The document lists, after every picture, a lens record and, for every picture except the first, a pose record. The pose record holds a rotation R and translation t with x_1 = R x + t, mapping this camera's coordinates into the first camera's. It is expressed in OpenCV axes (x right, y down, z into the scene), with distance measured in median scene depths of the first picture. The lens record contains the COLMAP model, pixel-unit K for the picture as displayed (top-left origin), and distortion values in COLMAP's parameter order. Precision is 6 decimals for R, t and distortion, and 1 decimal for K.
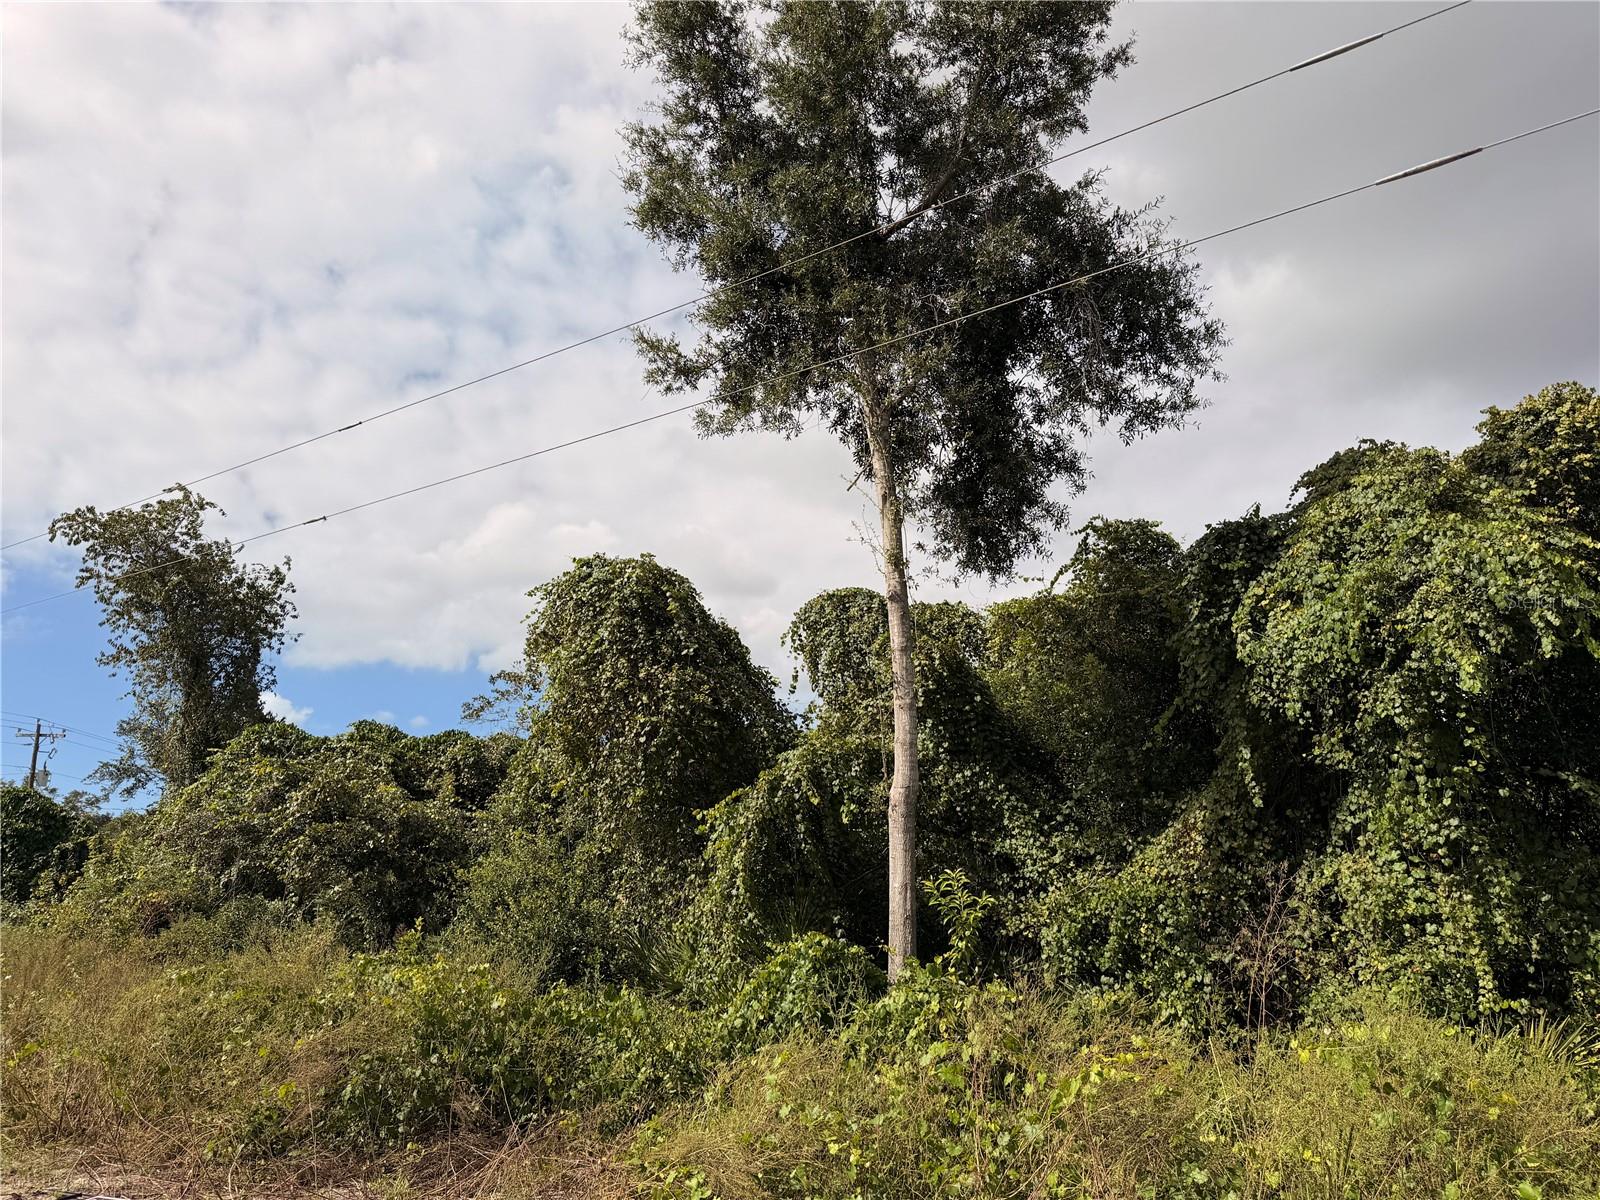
lens RADIAL K [[1110.5, 0, 800.0], [0, 1110.5, 600.0], [0, 0, 1]] dist [0.090191, -0.121182]
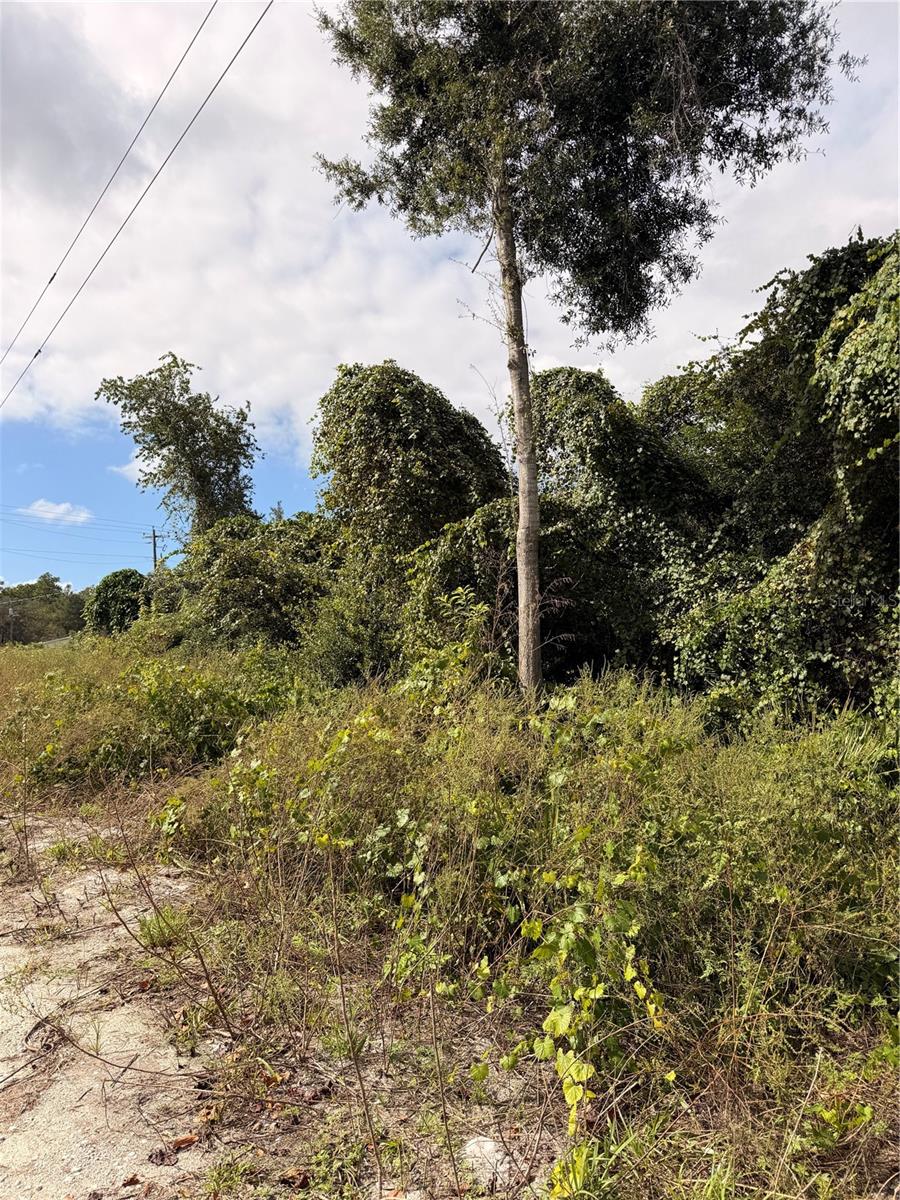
lens RADIAL K [[834.3, 0, 444.6], [0, 834.3, 591.5], [0, 0, 1]] dist [0.064207, -0.055421]
pose [[0.951672, -0.039815, -0.304524, 0.237054], [0.103491, 0.975142, 0.195926, 0.041649], [0.289154, -0.217973, 0.932136, 0.101476]]
